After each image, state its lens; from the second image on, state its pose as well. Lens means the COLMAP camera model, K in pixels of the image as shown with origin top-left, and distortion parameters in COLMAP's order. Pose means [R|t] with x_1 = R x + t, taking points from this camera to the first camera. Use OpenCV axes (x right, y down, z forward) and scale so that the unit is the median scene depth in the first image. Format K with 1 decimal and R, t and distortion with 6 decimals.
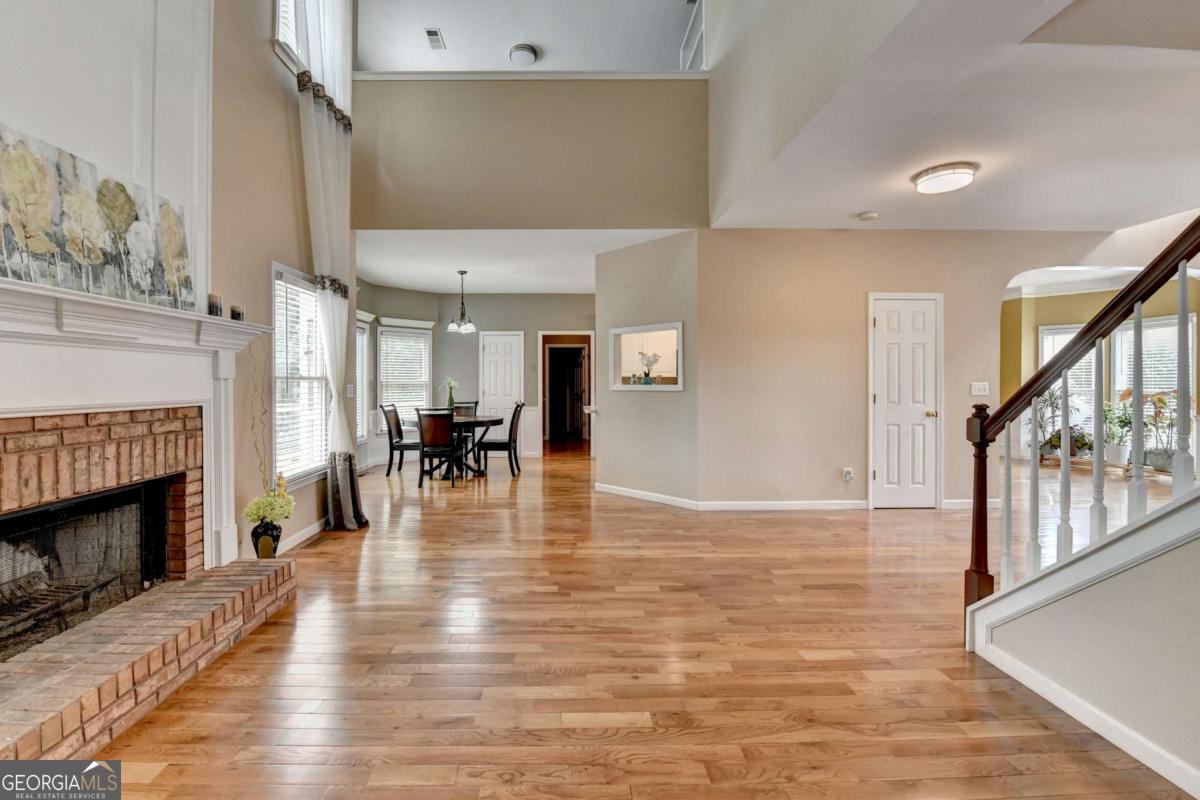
lens RADIAL K [[494.7, 0, 571.6], [0, 494.7, 383.2], [0, 0, 1]] dist [-0.022880, -0.000329]
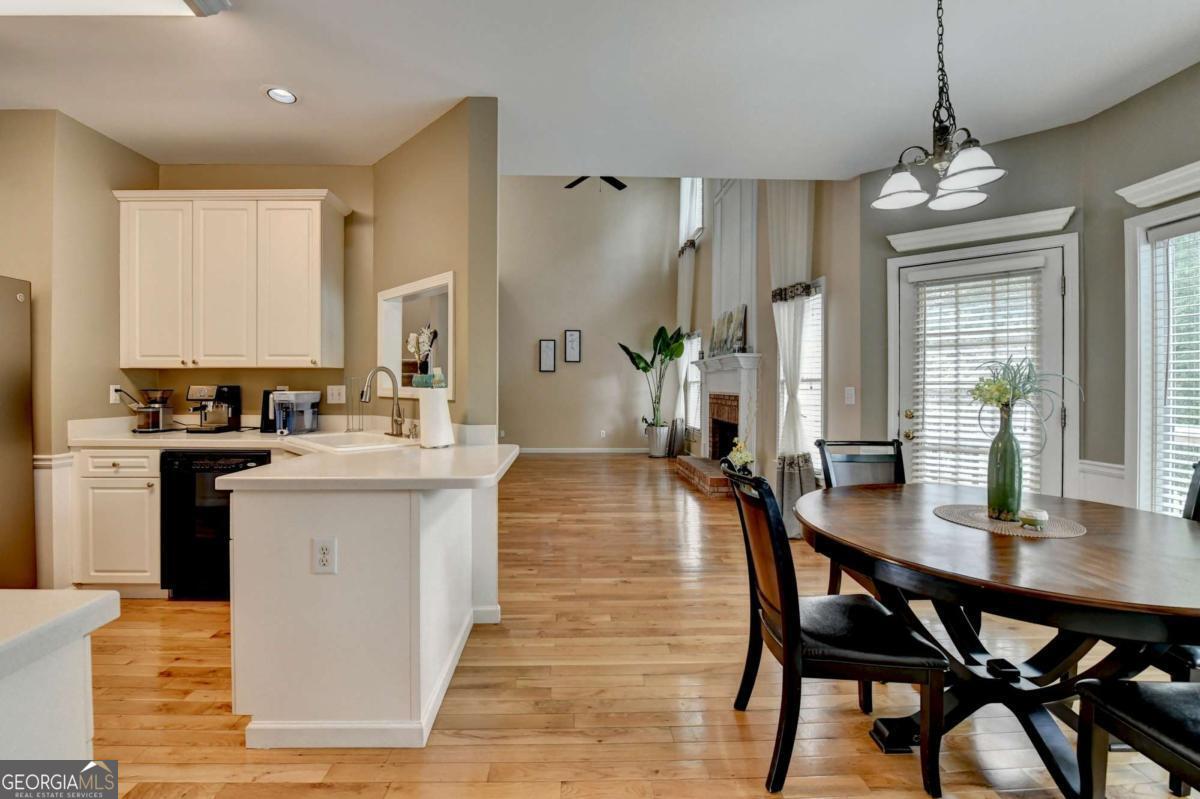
lens RADIAL K [[487.8, 0, 577.3], [0, 487.8, 385.9], [0, 0, 1]] dist [-0.000405, -0.000154]
pose [[-0.999993, 0.000955, -0.003595, -0.055933], [0.000944, 0.999995, 0.003099, -0.003906], [0.003598, 0.003096, -0.999989, 3.534221]]
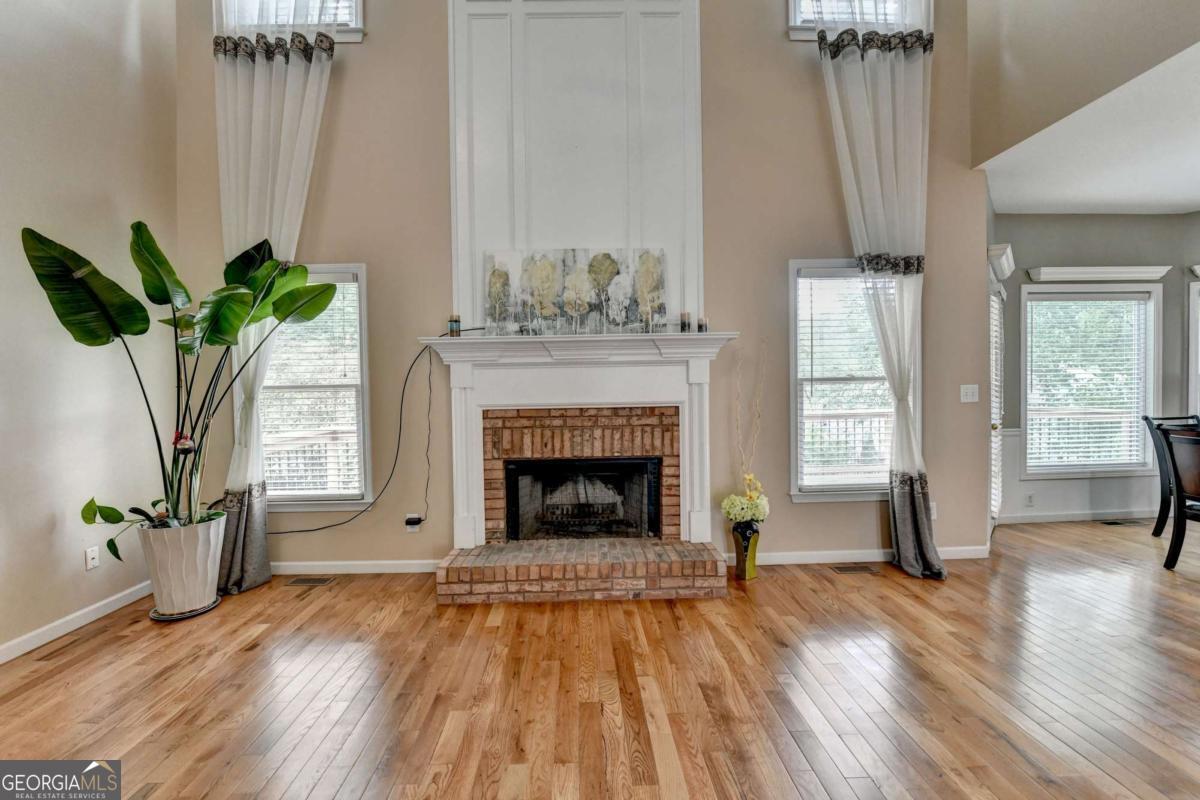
lens RADIAL K [[480.3, 0, 587.5], [0, 480.3, 400.6], [0, 0, 1]] dist [-0.018546, -0.000415]
pose [[0.005248, 0.025877, -0.999651, 0.509717], [0.016341, 0.999529, 0.025960, -0.003216], [0.999853, -0.016471, 0.004823, 0.876457]]
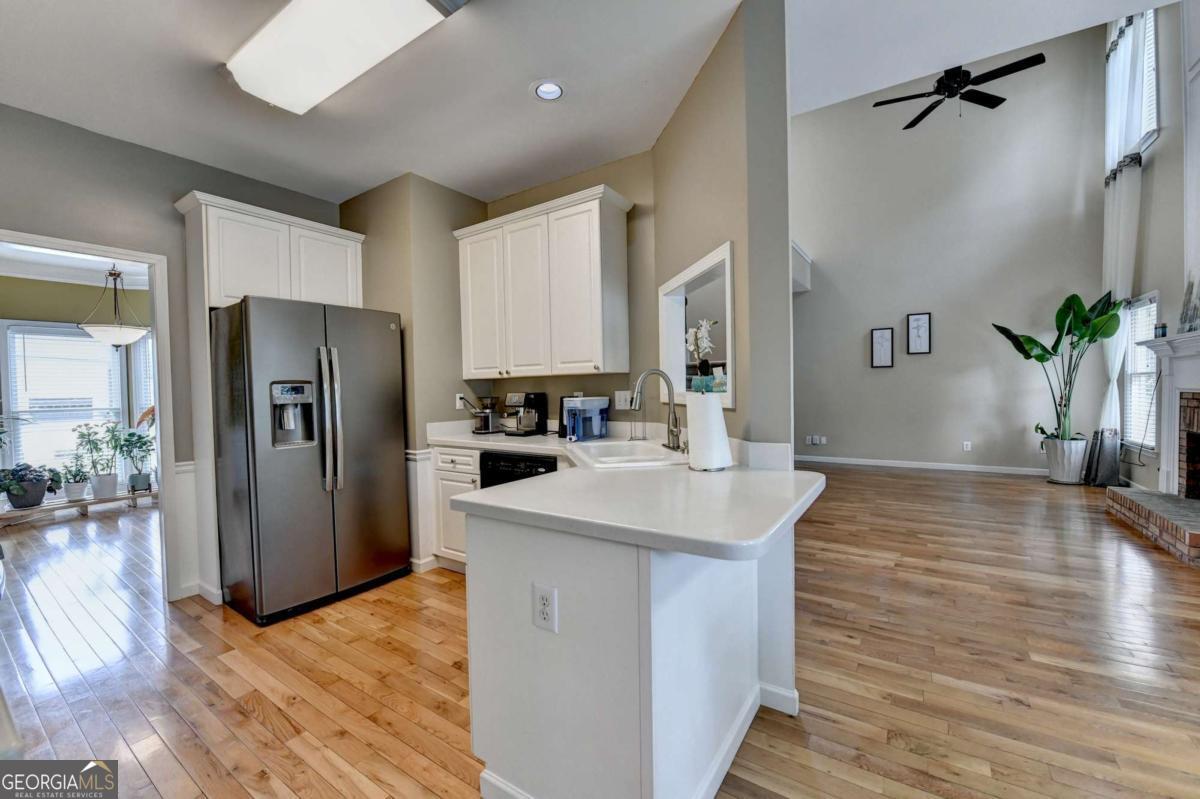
lens RADIAL K [[470.7, 0, 597.6], [0, 470.7, 399.3], [0, 0, 1]] dist [-0.017382, -0.000518]
pose [[-0.819725, 0.006579, 0.572719, -0.056378], [0.023755, 0.999464, 0.022519, -0.008825], [-0.572264, 0.032064, -0.819442, 3.235154]]
